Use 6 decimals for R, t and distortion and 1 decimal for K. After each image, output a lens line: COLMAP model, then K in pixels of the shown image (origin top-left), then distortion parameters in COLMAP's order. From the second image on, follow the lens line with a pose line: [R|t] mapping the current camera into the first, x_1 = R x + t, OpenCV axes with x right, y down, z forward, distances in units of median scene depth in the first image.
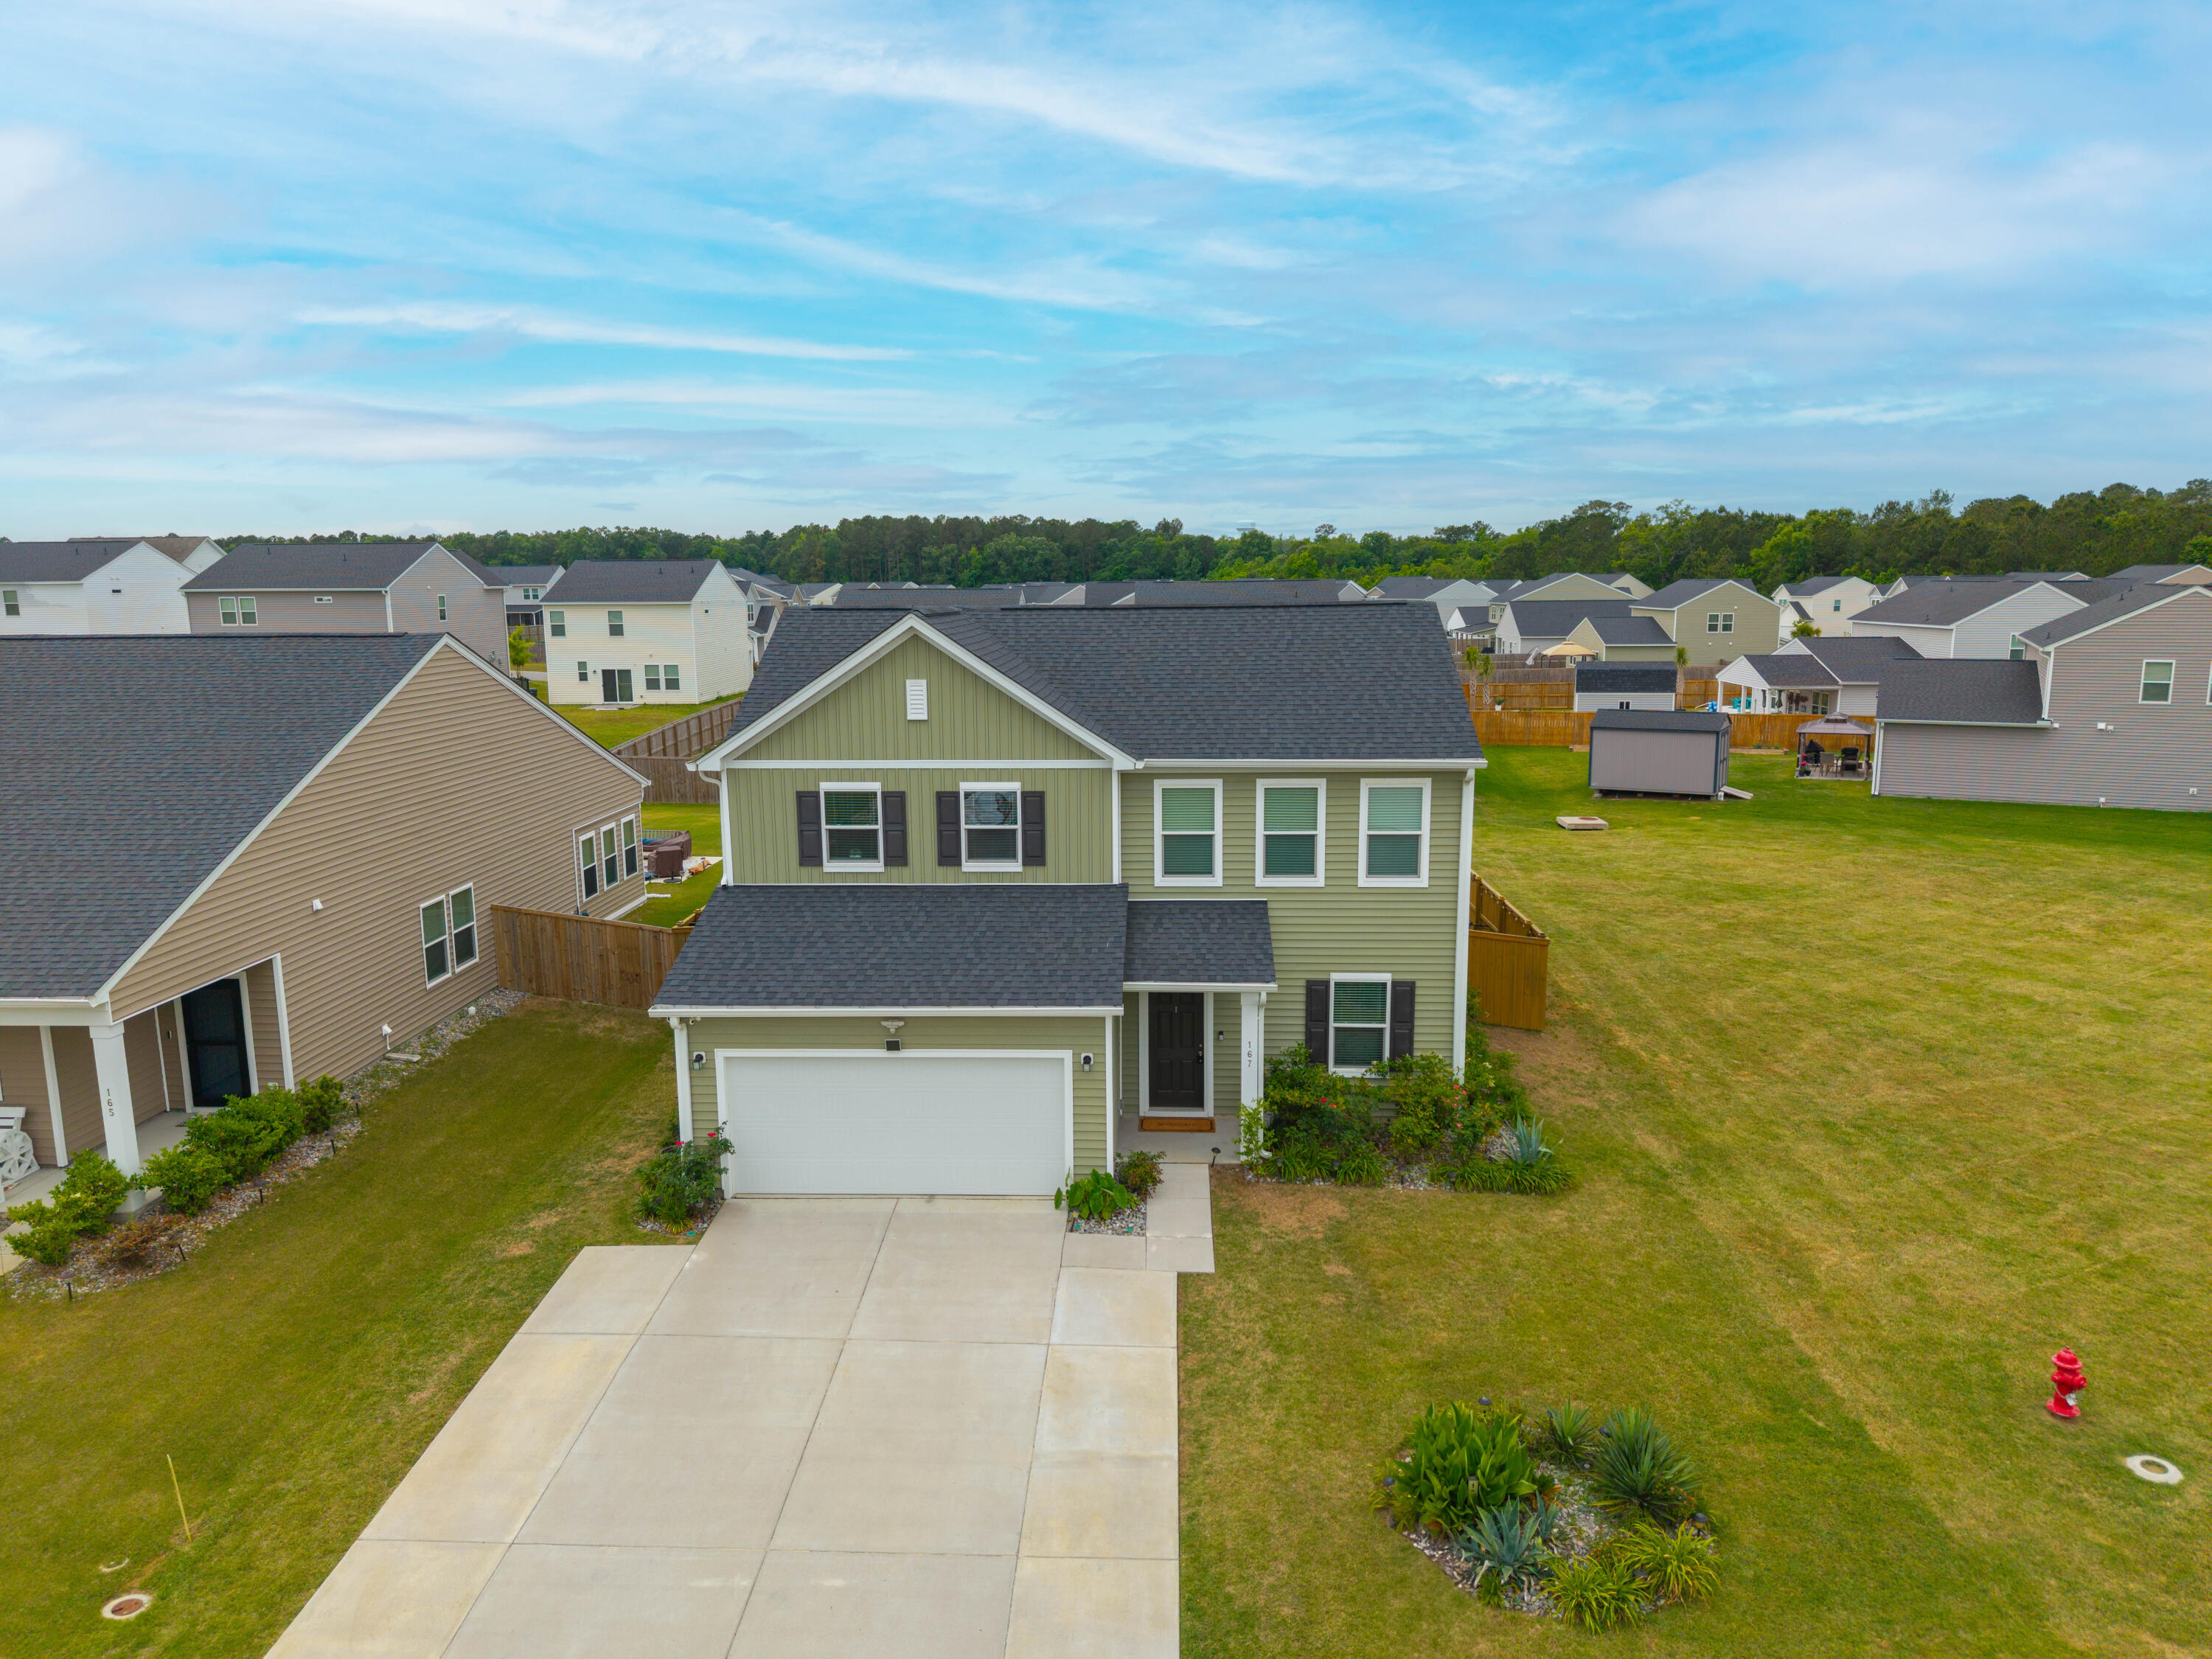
lens RADIAL K [[1495.5, 0, 1097.2], [0, 1495.5, 830.4], [0, 0, 1]] dist [0.028859, -0.024886]
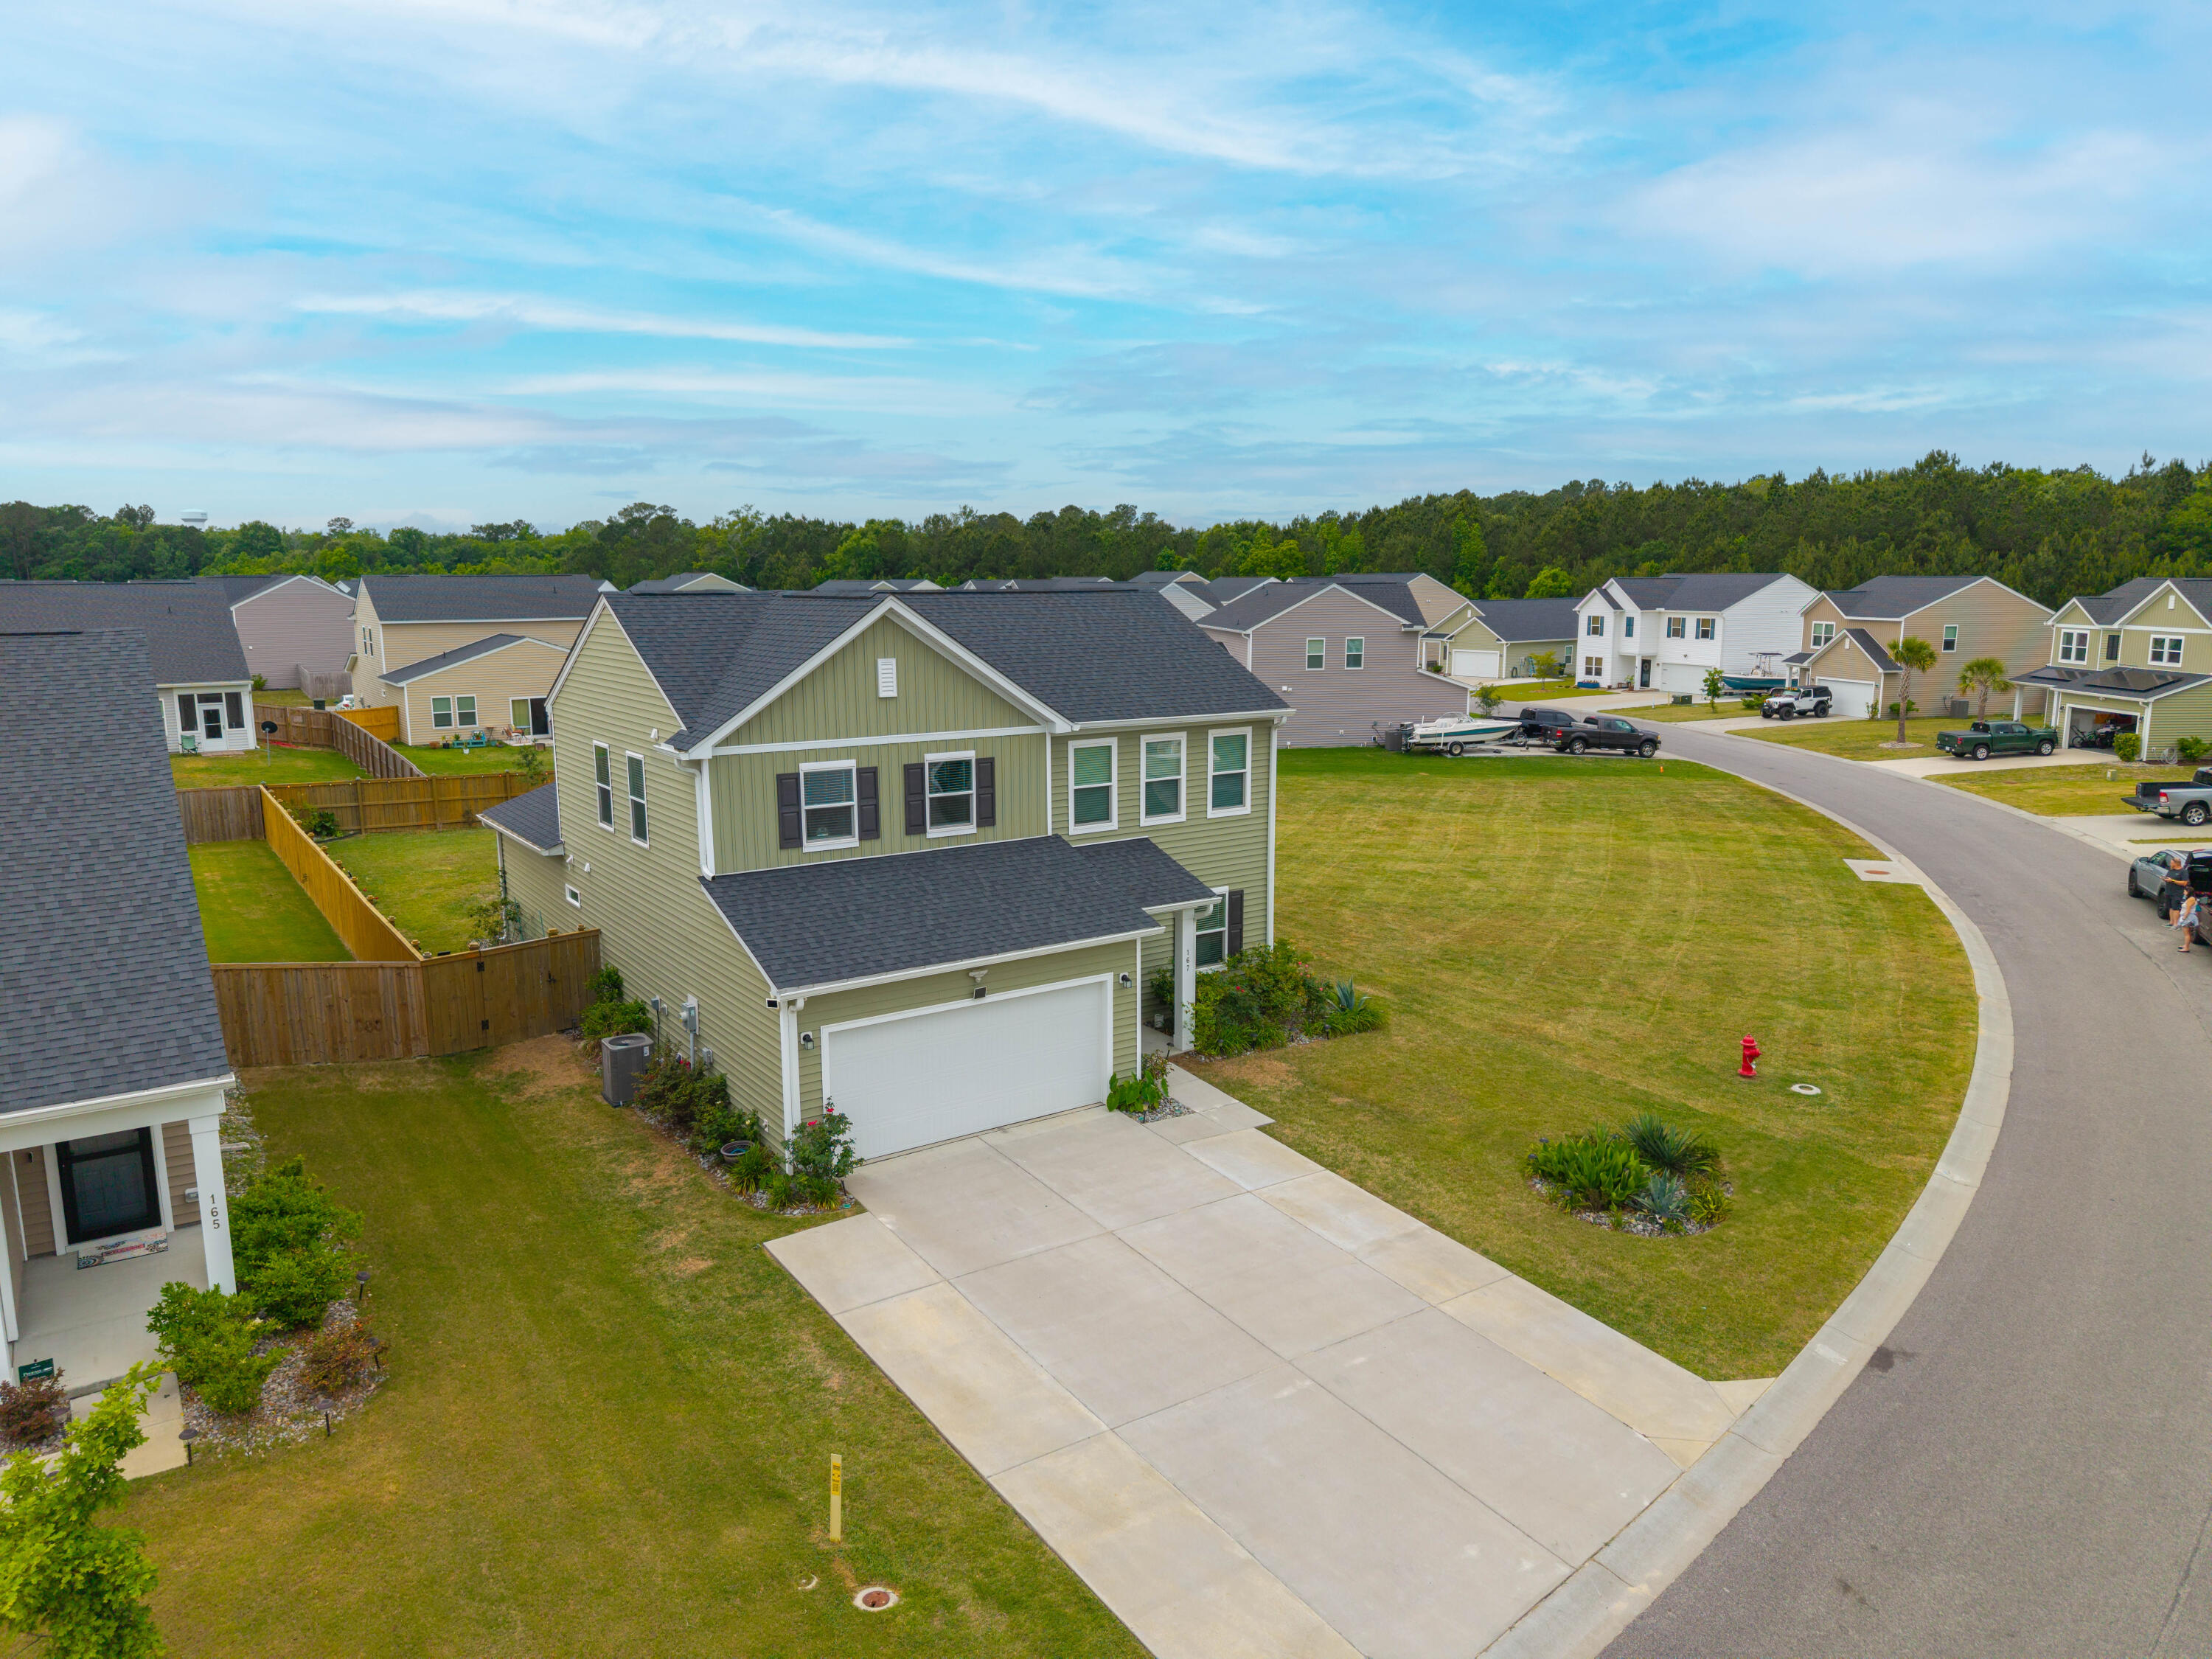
lens RADIAL K [[1495.5, 0, 1108.8], [0, 1495.5, 829.8], [0, 0, 1]] dist [0.028859, -0.024886]
pose [[0.795707, -0.095897, 0.598042, -0.627788], [0.097055, 0.994815, 0.030386, 0.001766], [-0.597855, 0.033865, 0.800888, 0.065474]]
